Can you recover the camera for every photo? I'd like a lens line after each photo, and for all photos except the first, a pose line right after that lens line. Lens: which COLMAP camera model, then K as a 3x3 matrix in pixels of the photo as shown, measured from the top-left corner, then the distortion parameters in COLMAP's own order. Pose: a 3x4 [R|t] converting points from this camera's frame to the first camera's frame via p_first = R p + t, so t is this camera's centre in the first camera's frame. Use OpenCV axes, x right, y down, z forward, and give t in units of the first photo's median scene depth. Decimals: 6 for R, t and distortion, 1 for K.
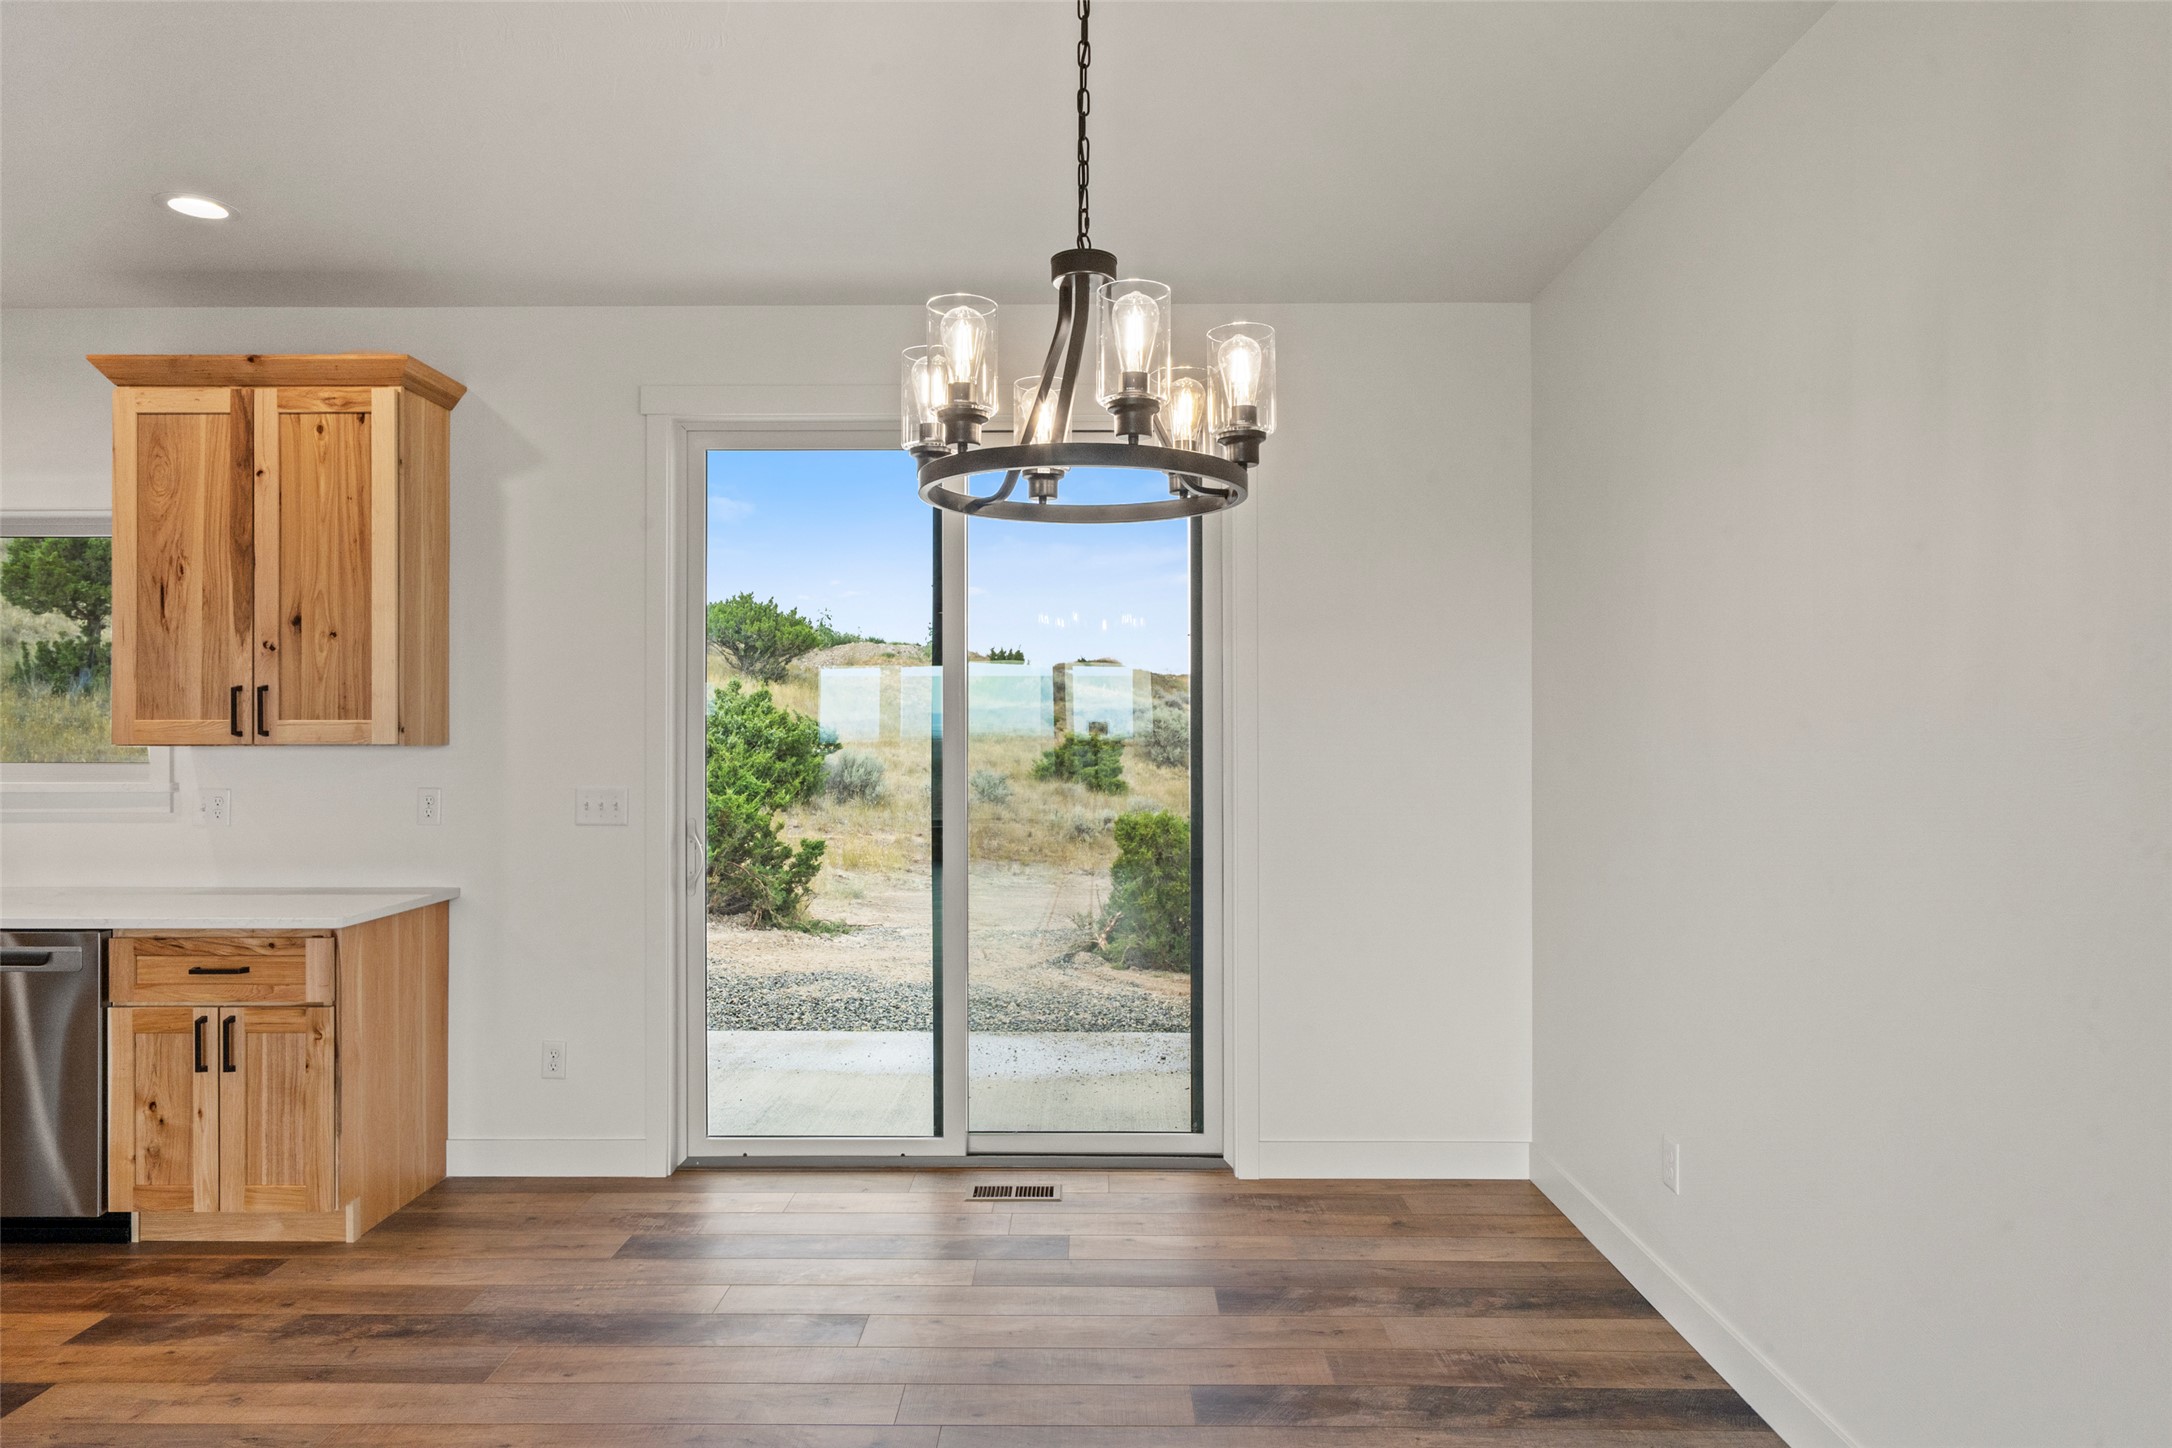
lens RADIAL K [[1319.7, 0, 1086.0], [0, 1319.7, 724.0], [0, 0, 1]] dist [-0.002758, 0.001636]
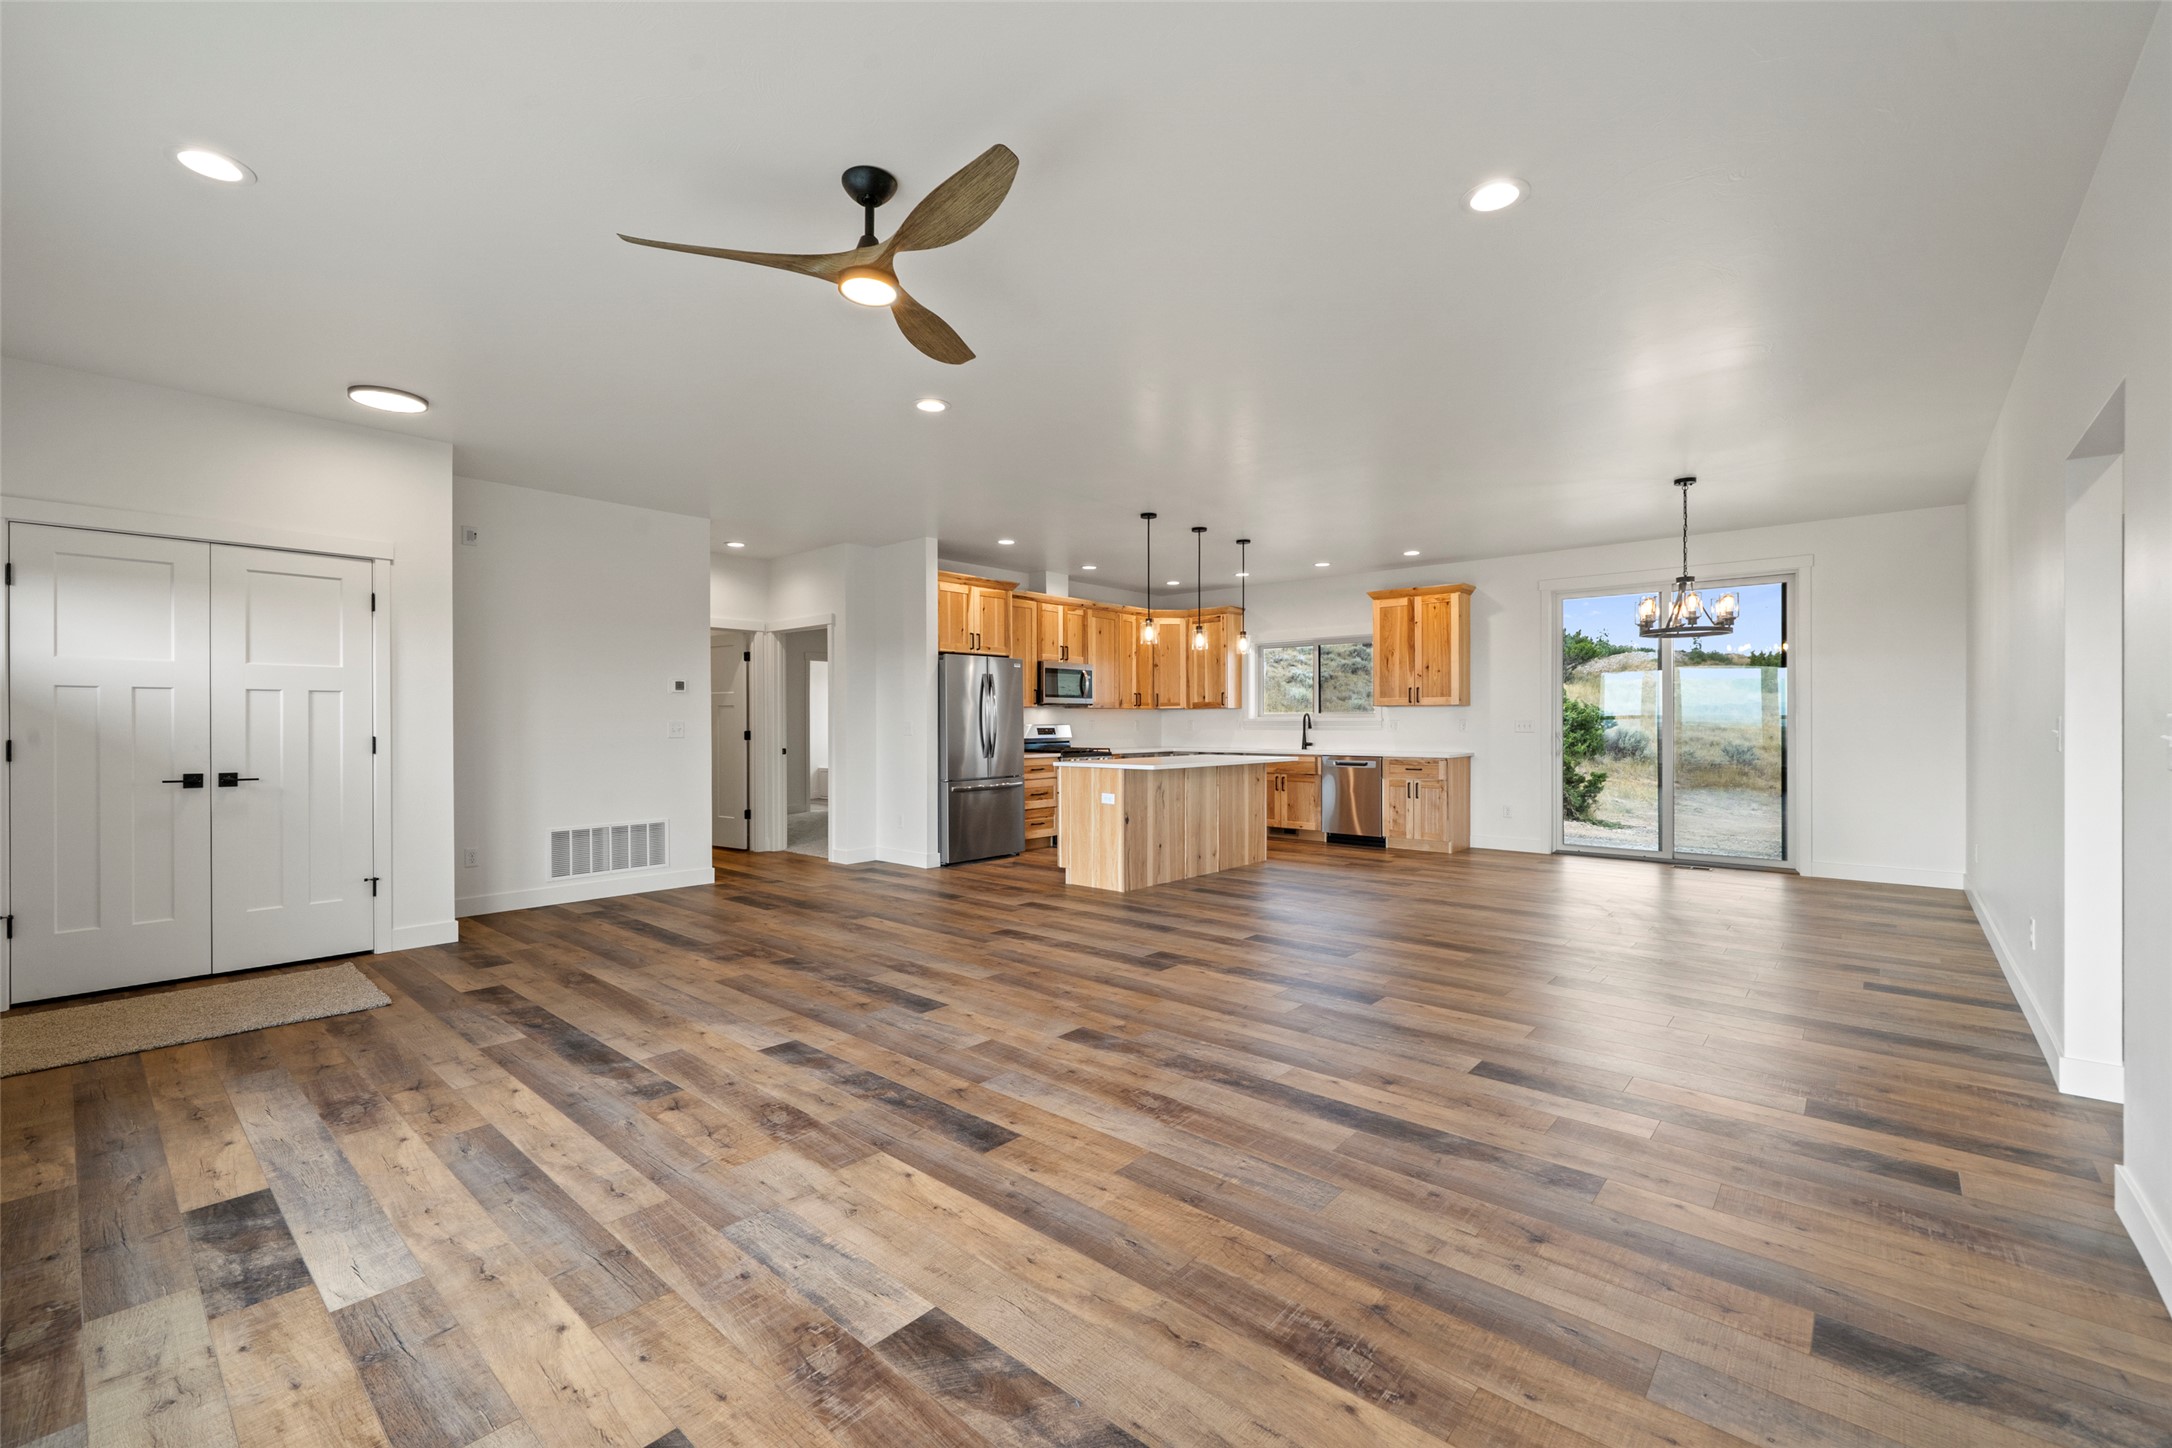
lens RADIAL K [[902.8, 0, 1086.0], [0, 902.8, 724.0], [0, 0, 1]] dist [0.001933, 0.000134]
pose [[0.755615, 0.002071, -0.655013, 0.227216], [0.004418, 0.999956, 0.008259, 0.040229], [0.655001, -0.009135, 0.755573, -1.245090]]
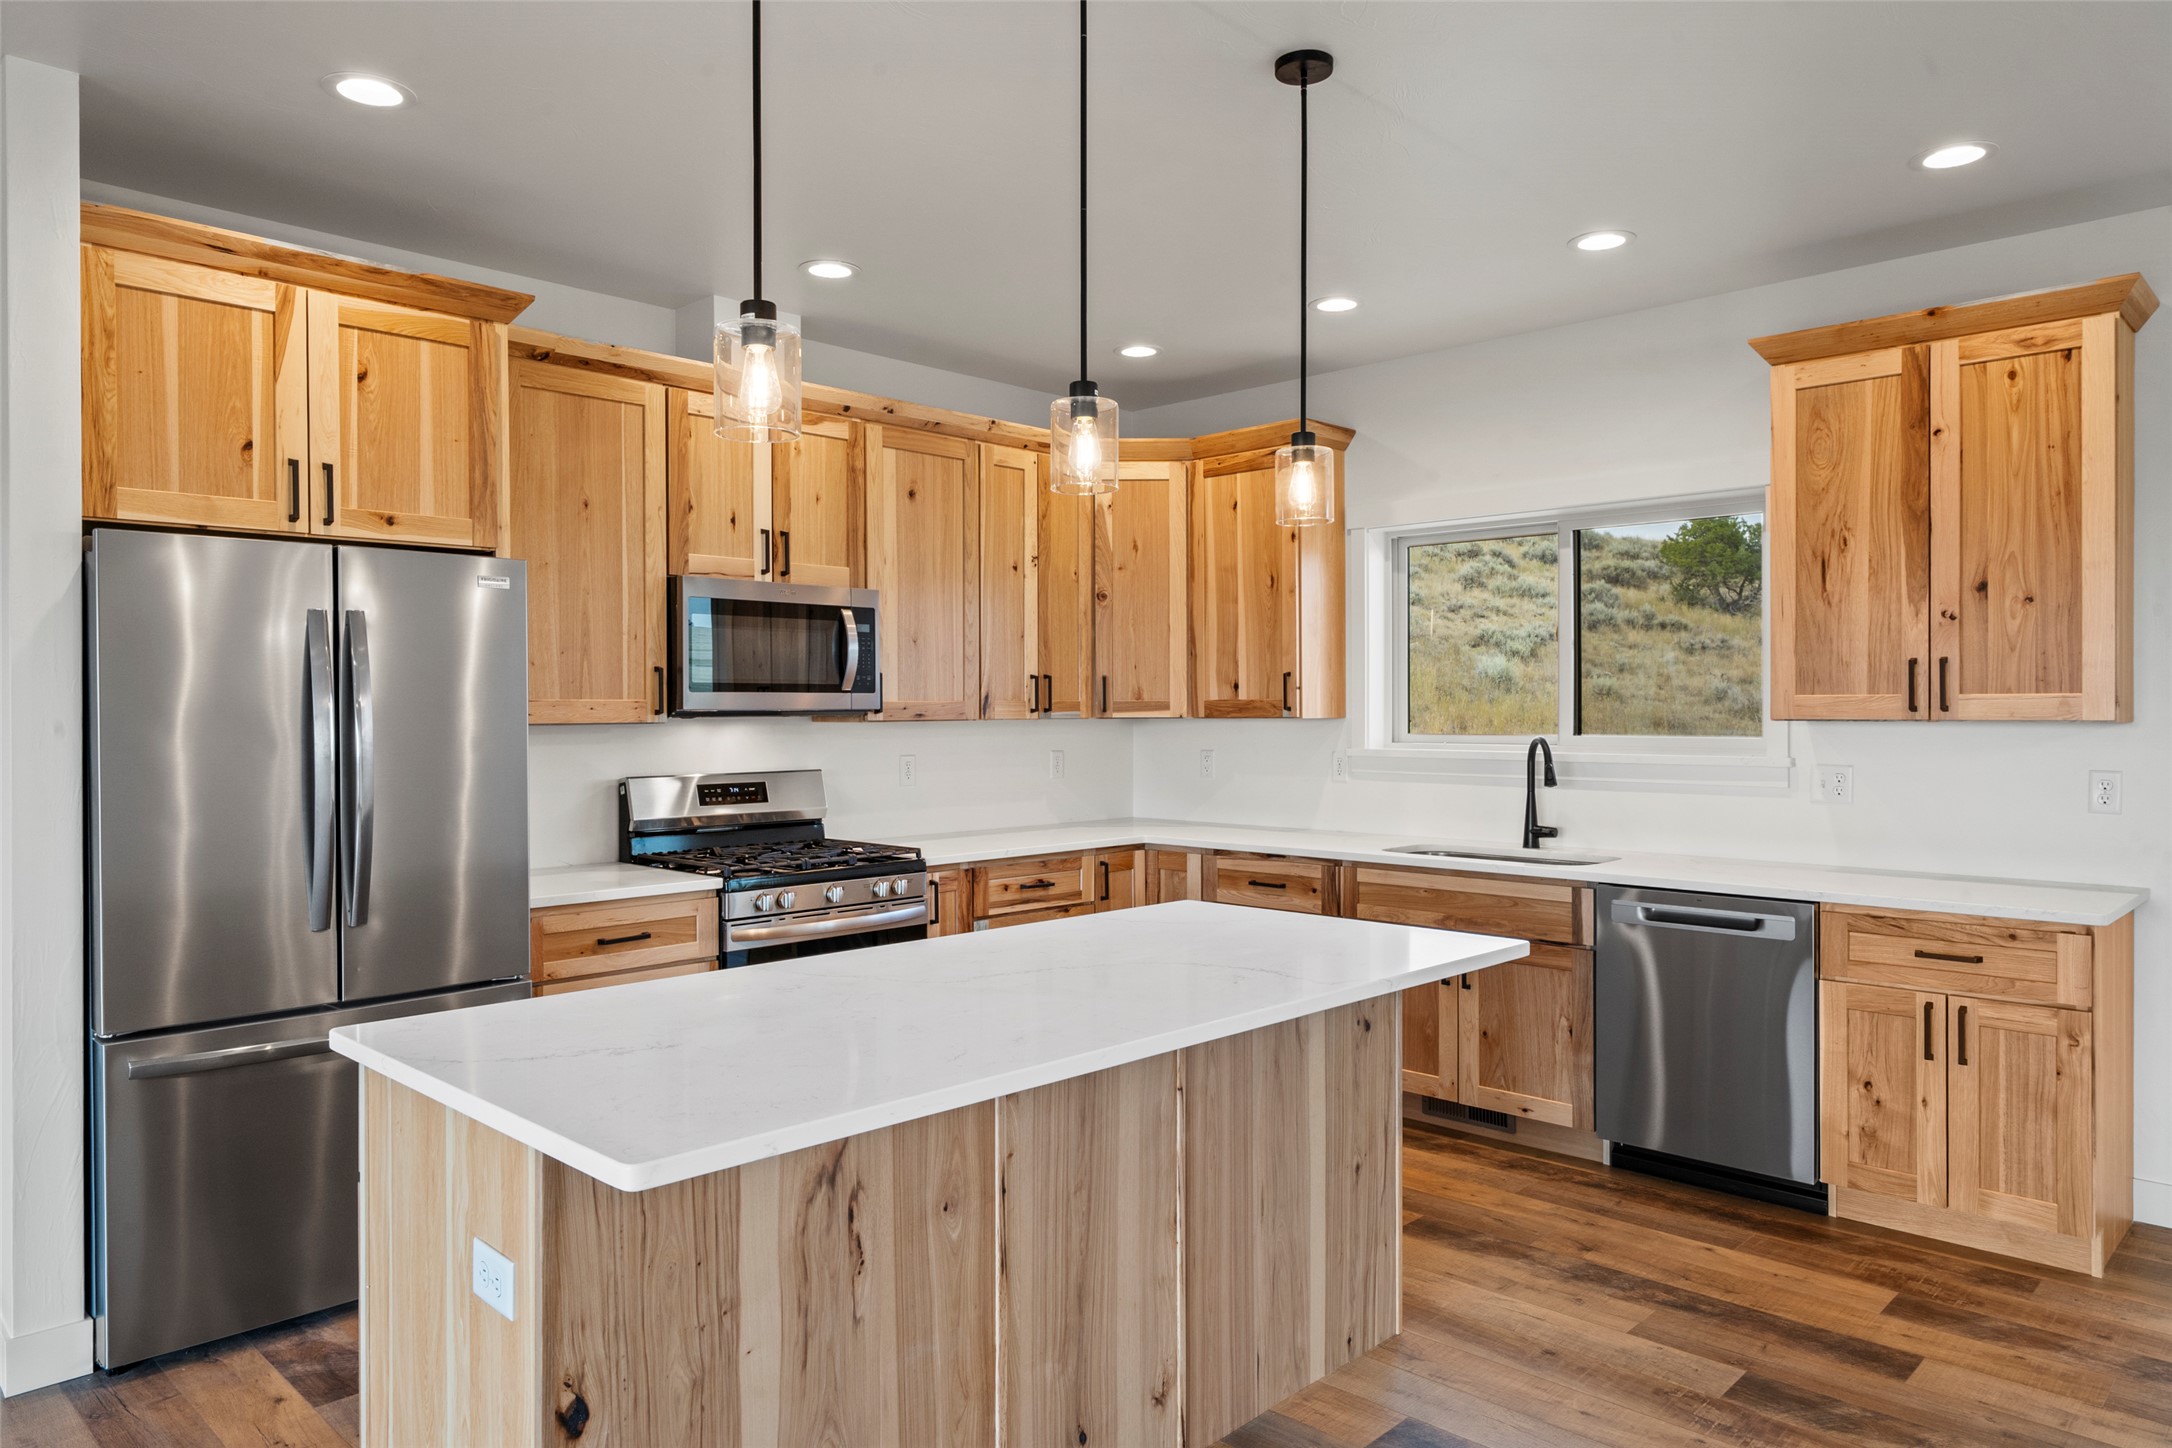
lens RADIAL K [[1415.7, 0, 1070.5], [0, 1415.7, 713.2], [0, 0, 1]] dist [0.002325, -0.000418]
pose [[0.717443, 0.002490, -0.696613, -0.365112], [0.004561, 0.999955, 0.008272, -0.000577], [0.696602, -0.009112, 0.717400, -0.161189]]
